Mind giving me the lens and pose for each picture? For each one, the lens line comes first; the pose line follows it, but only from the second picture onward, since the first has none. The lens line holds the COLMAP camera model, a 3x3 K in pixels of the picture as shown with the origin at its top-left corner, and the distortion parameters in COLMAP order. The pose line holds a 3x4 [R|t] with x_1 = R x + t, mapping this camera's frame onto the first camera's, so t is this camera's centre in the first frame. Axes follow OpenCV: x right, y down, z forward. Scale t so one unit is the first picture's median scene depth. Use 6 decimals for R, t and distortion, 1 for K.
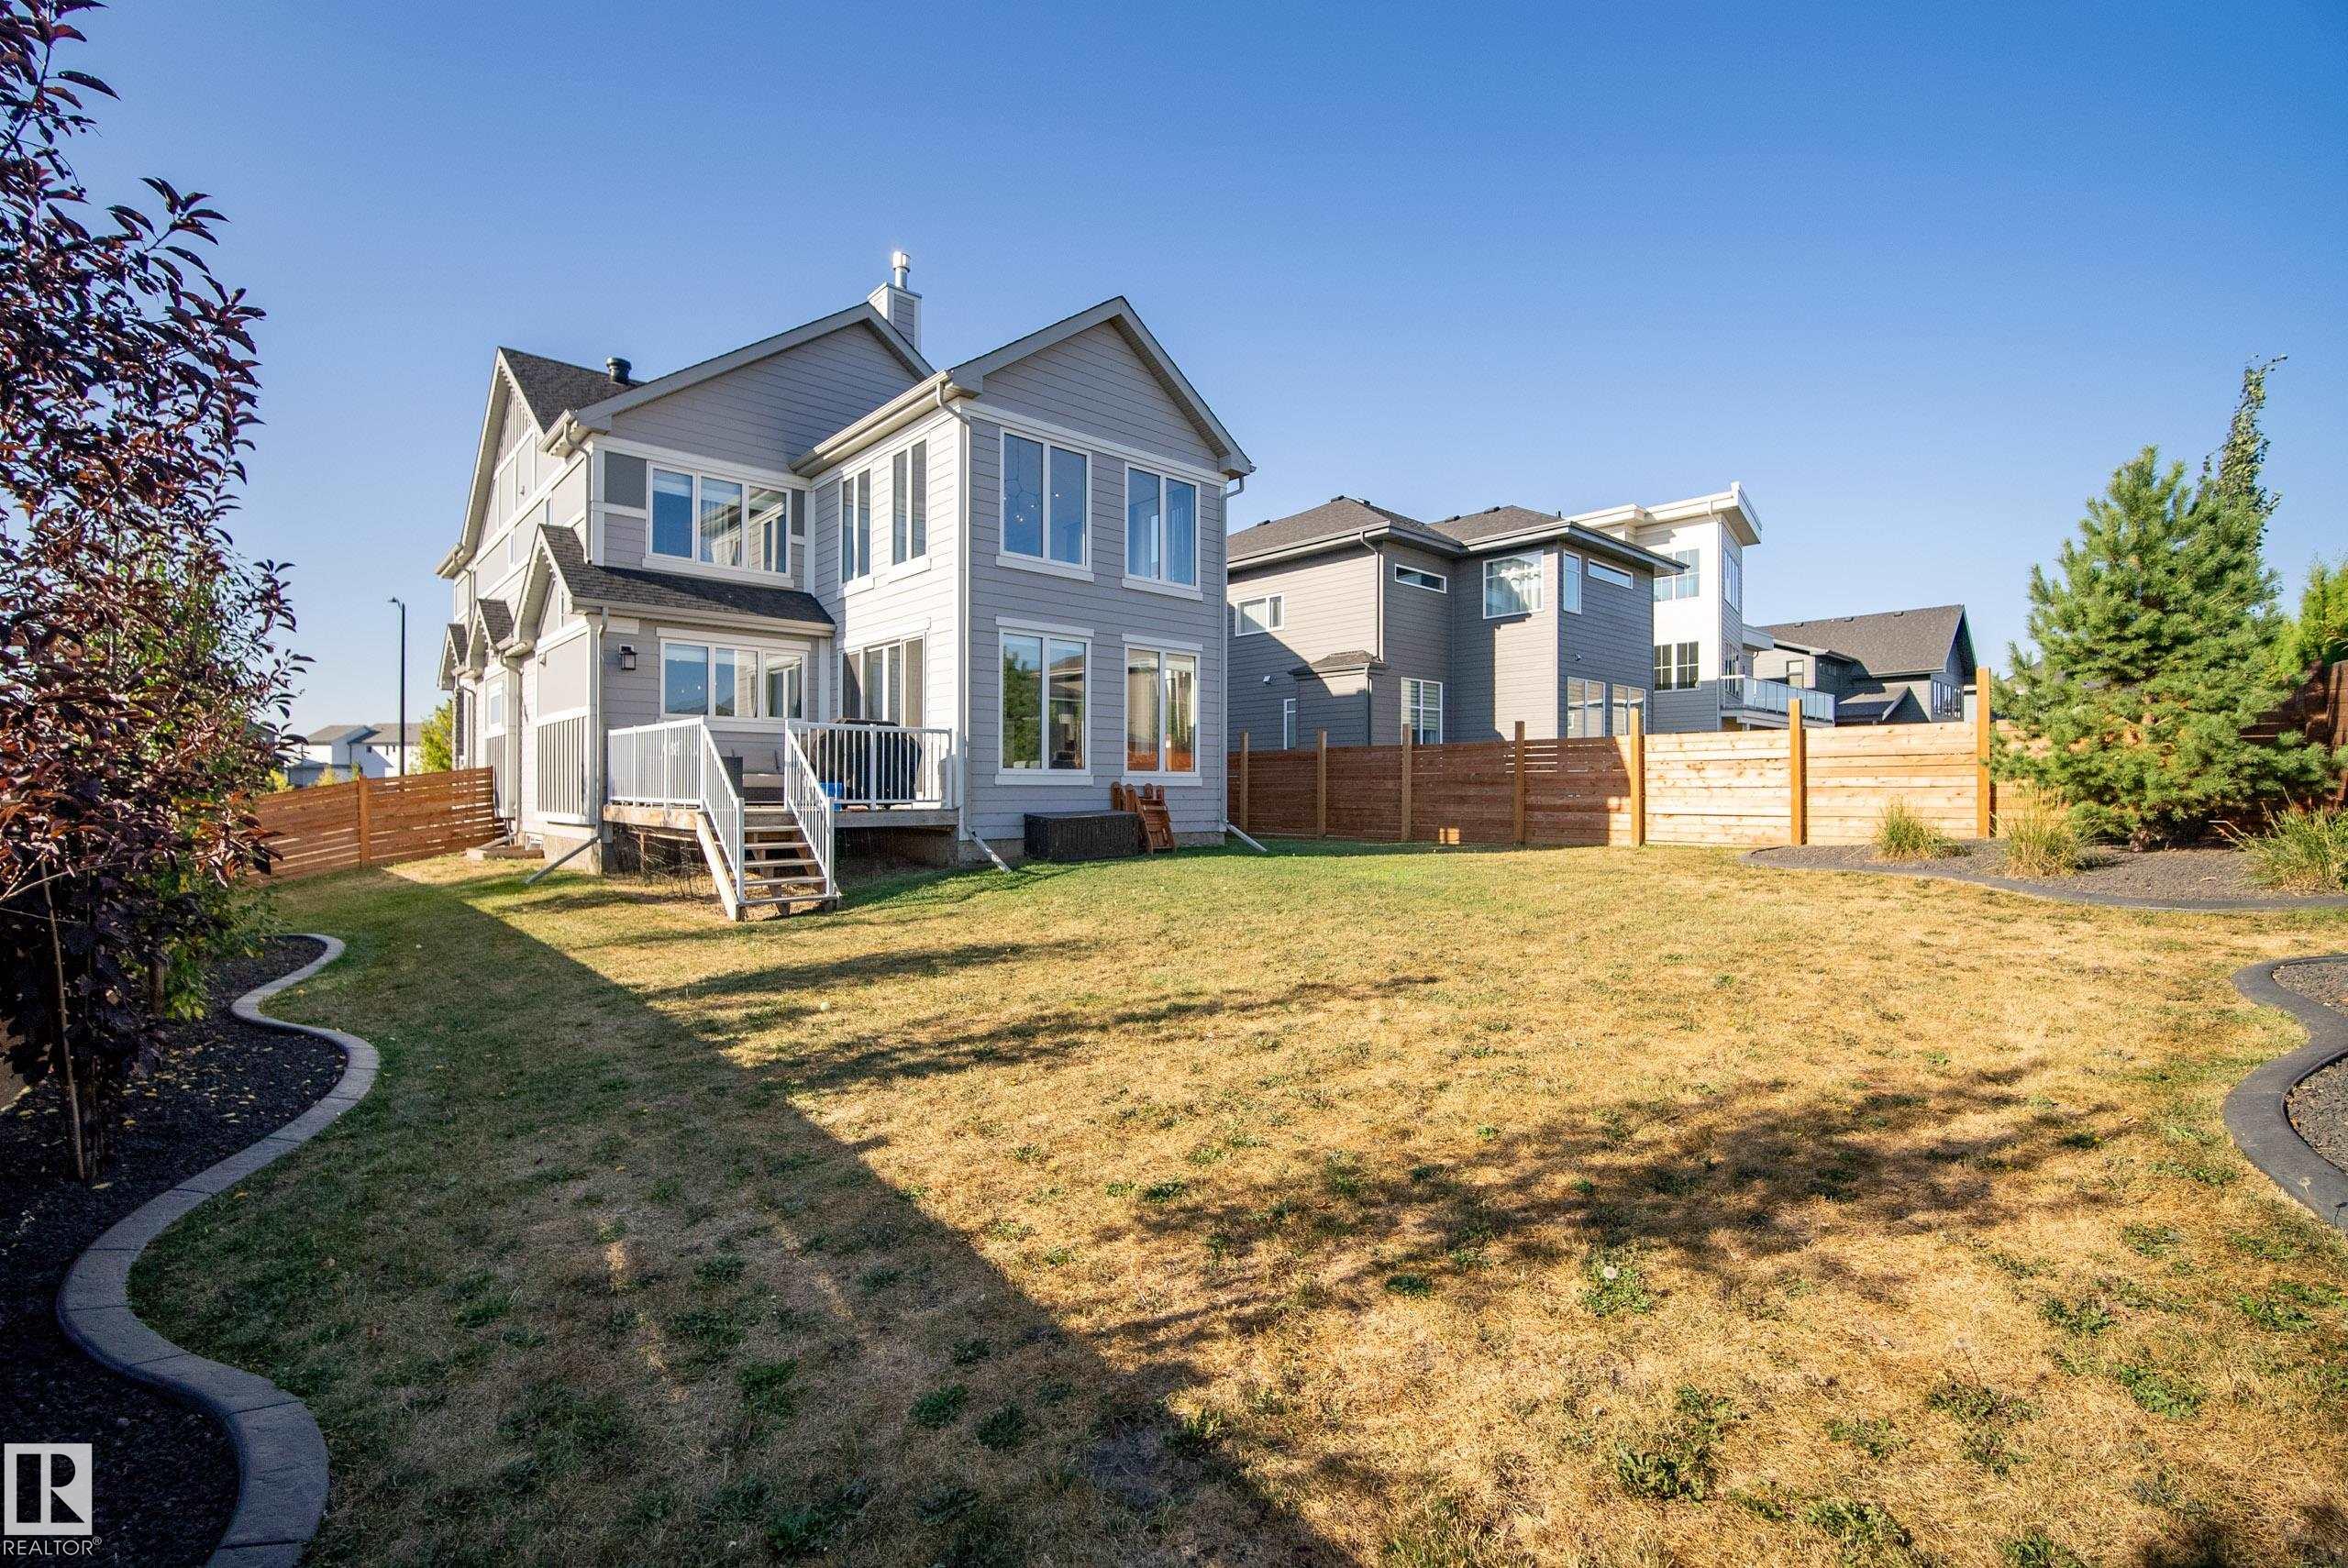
lens RADIAL K [[1032.2, 0, 1174.0], [0, 1032.2, 784.0], [0, 0, 1]] dist [-0.000491, -0.000128]
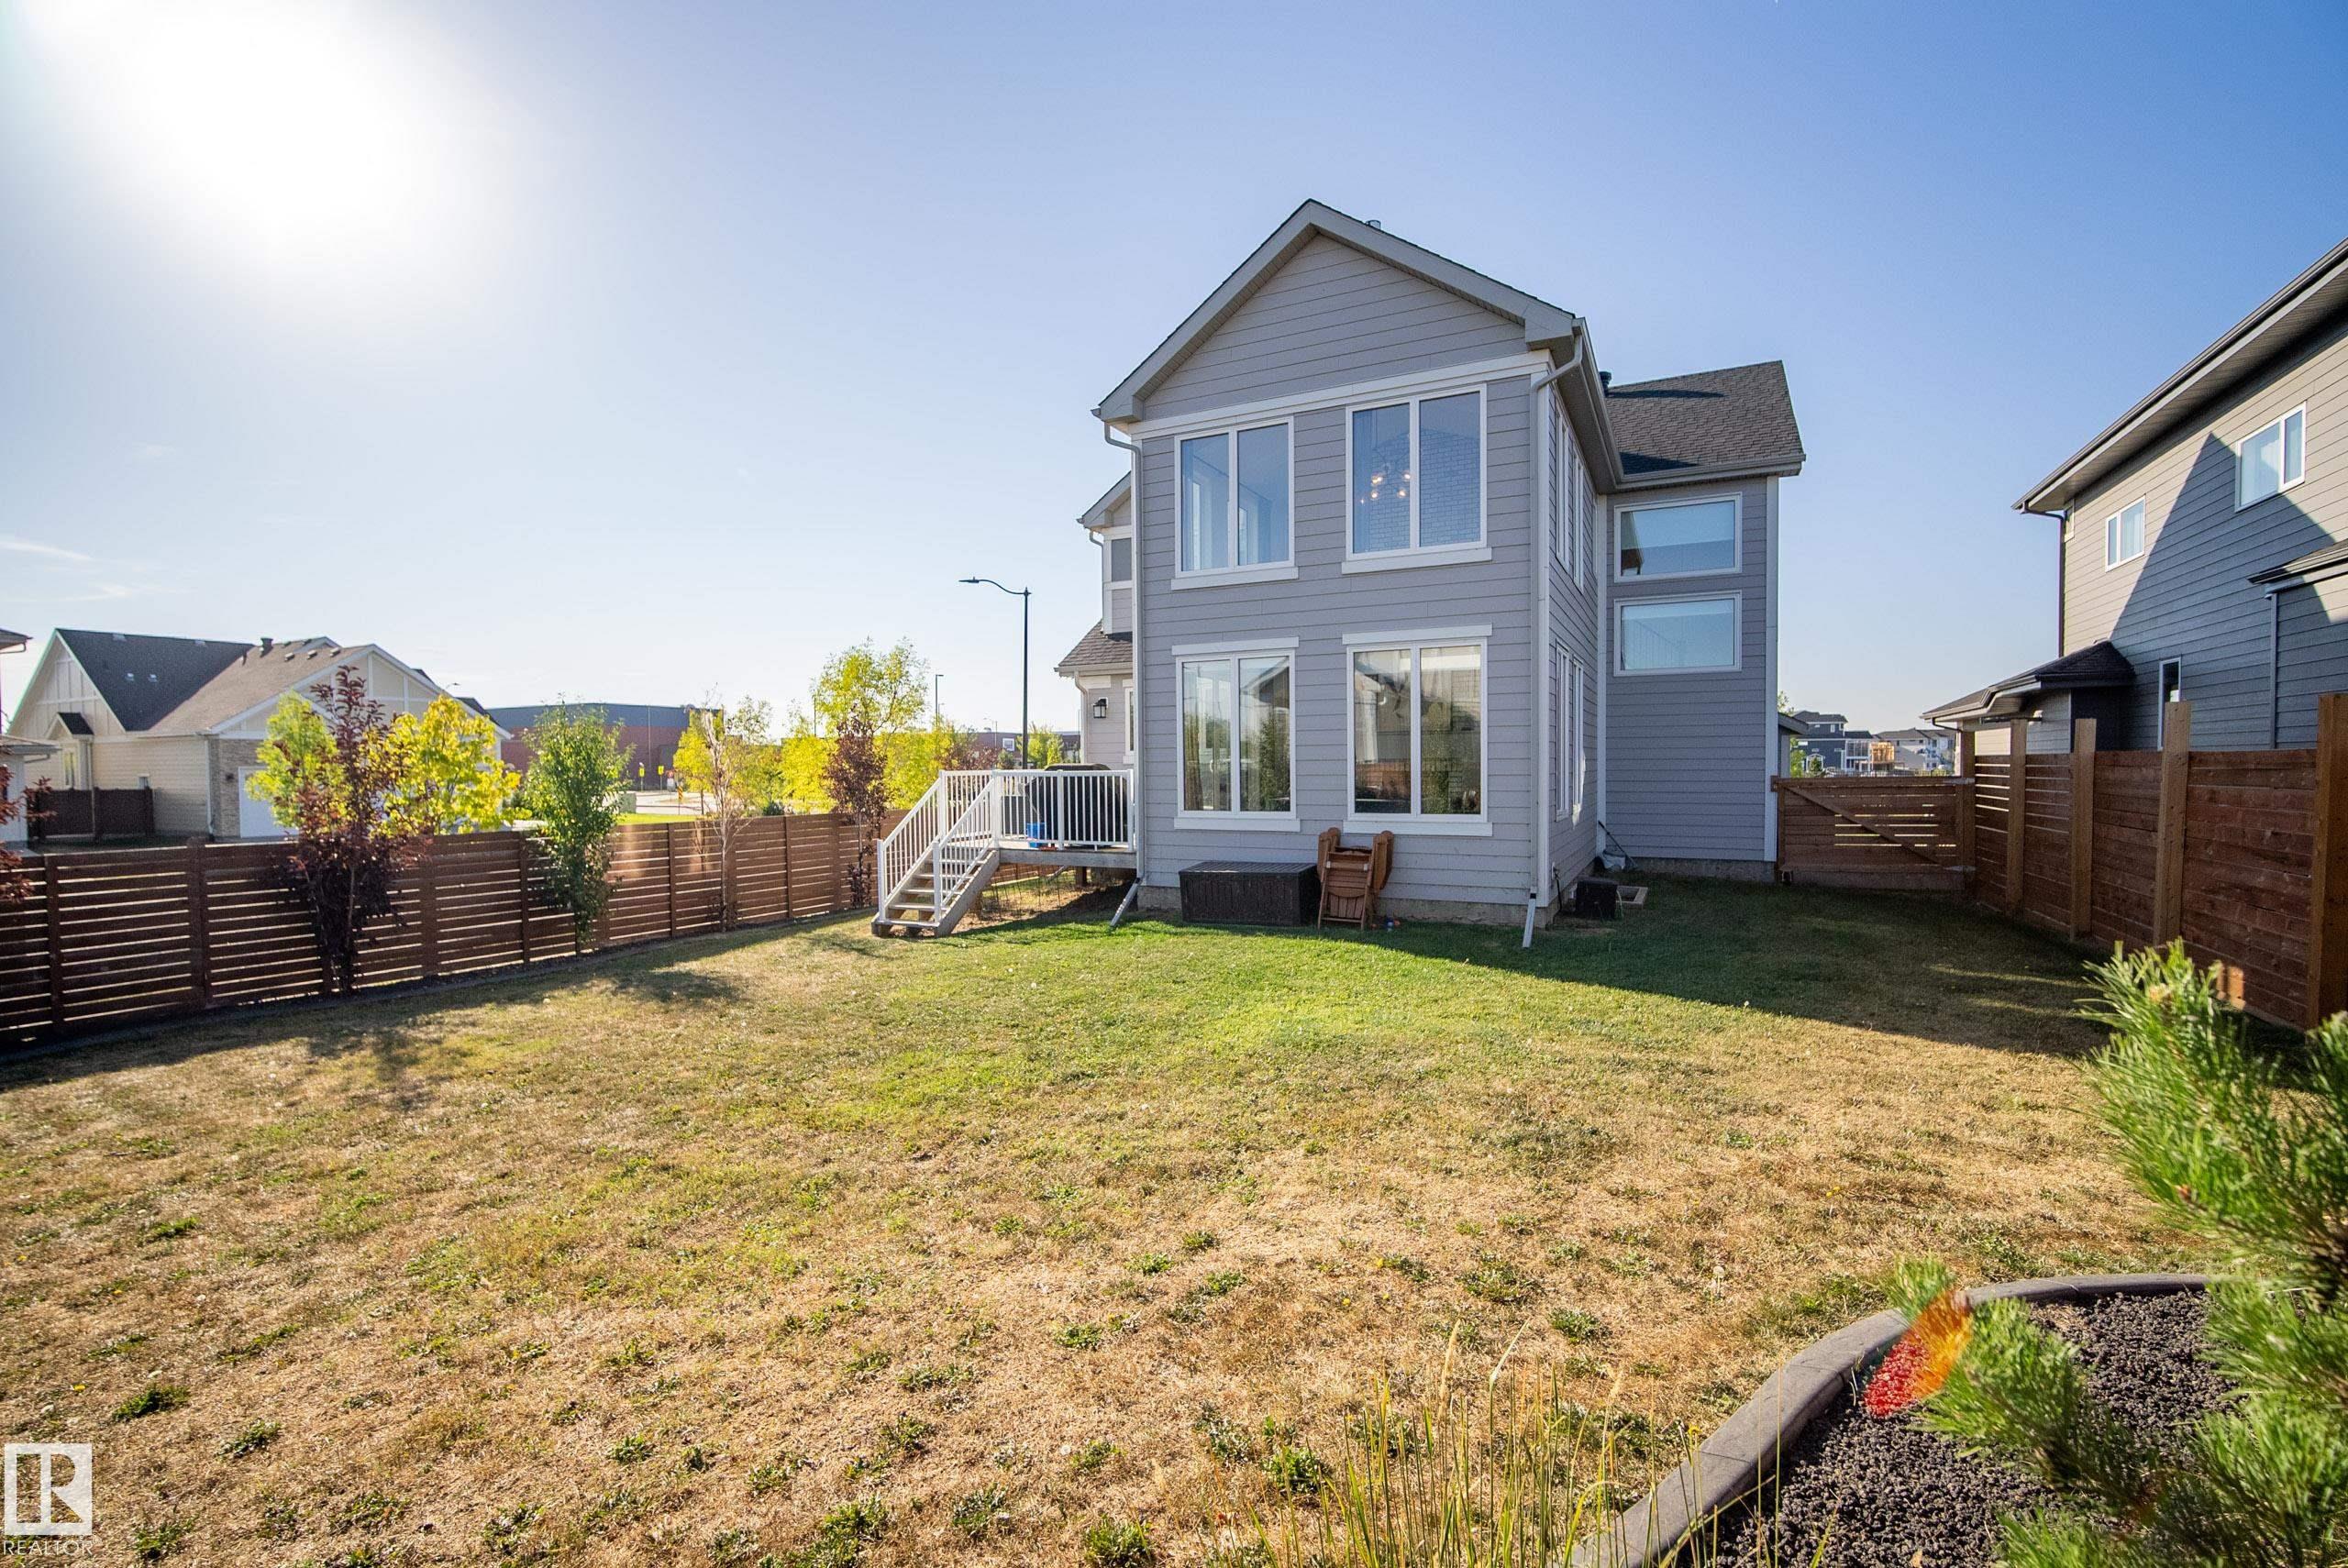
lens RADIAL K [[1032.2, 0, 1174.0], [0, 1032.2, 784.0], [0, 0, 1]] dist [-0.000491, -0.000128]
pose [[0.352930, 0.012927, -0.935561, 0.641500], [0.014300, 0.999713, 0.019208, -0.052641], [0.935541, -0.020158, 0.352644, 0.625745]]
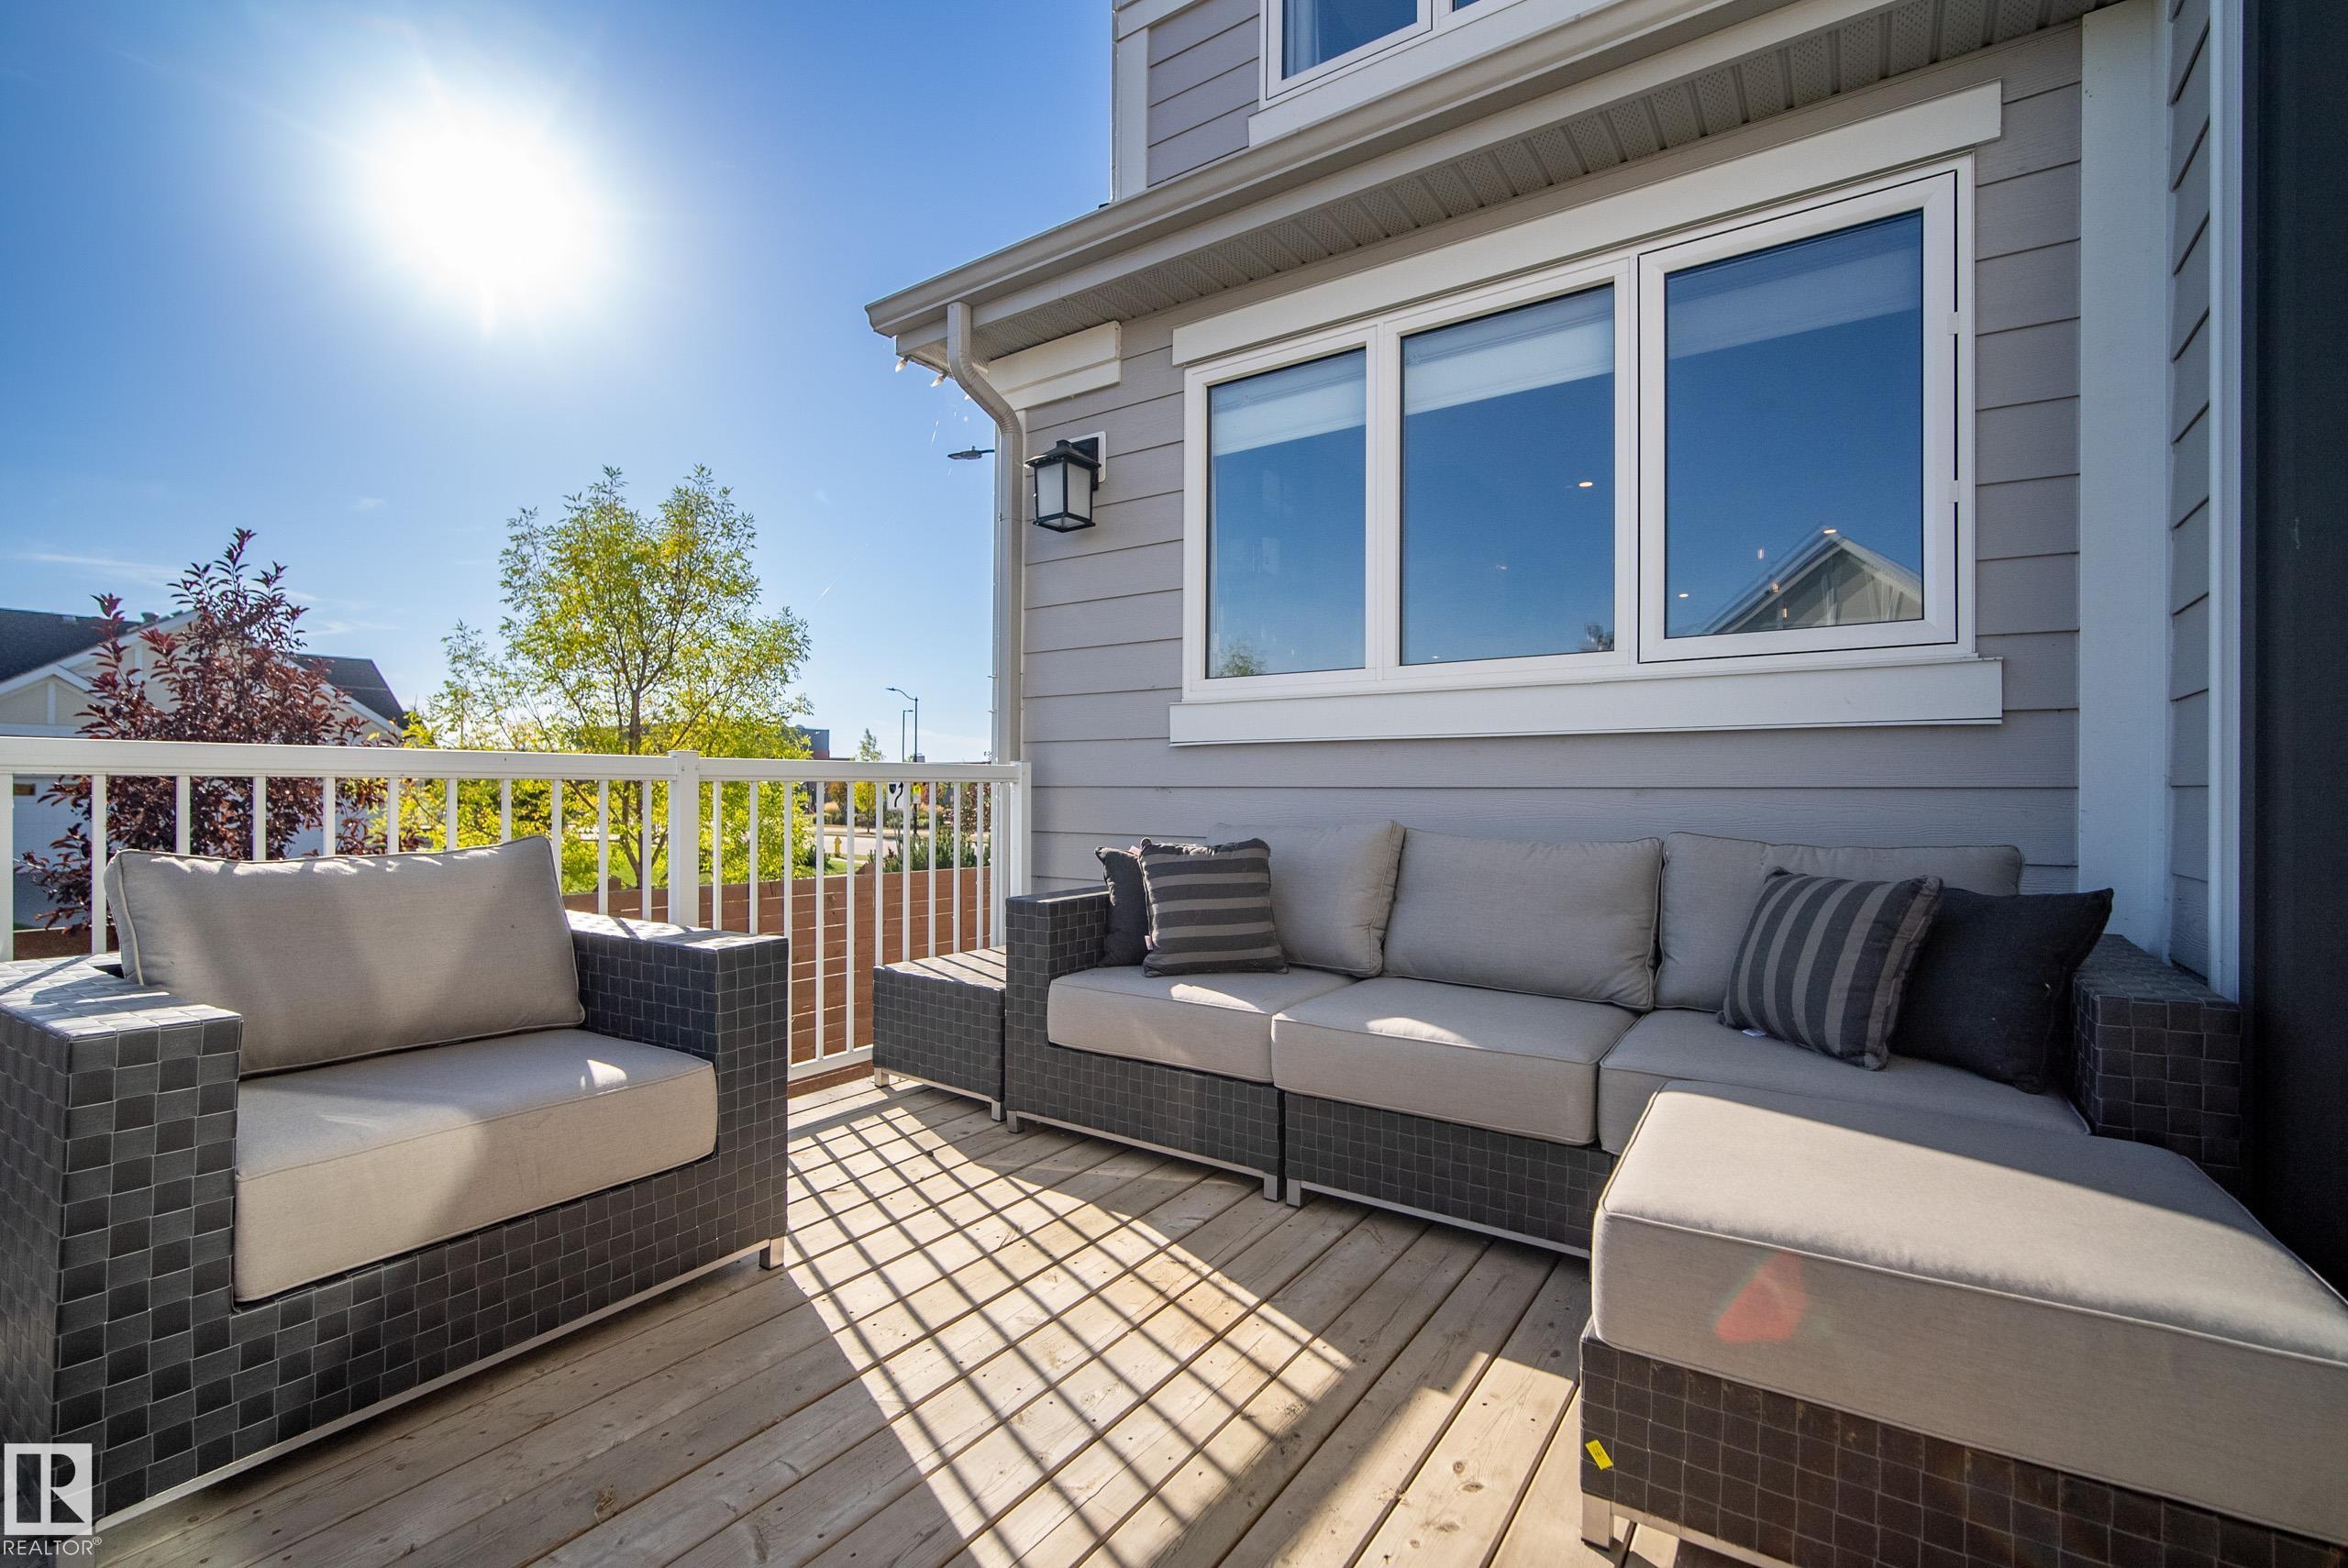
lens RADIAL K [[1032.2, 0, 1174.0], [0, 1032.2, 784.0], [0, 0, 1]] dist [-0.000491, -0.000128]
pose [[0.247745, -0.008914, -0.968784, -0.265258], [0.002842, 0.999960, -0.008474, -0.042983], [0.968821, -0.000654, 0.247761, 0.933480]]
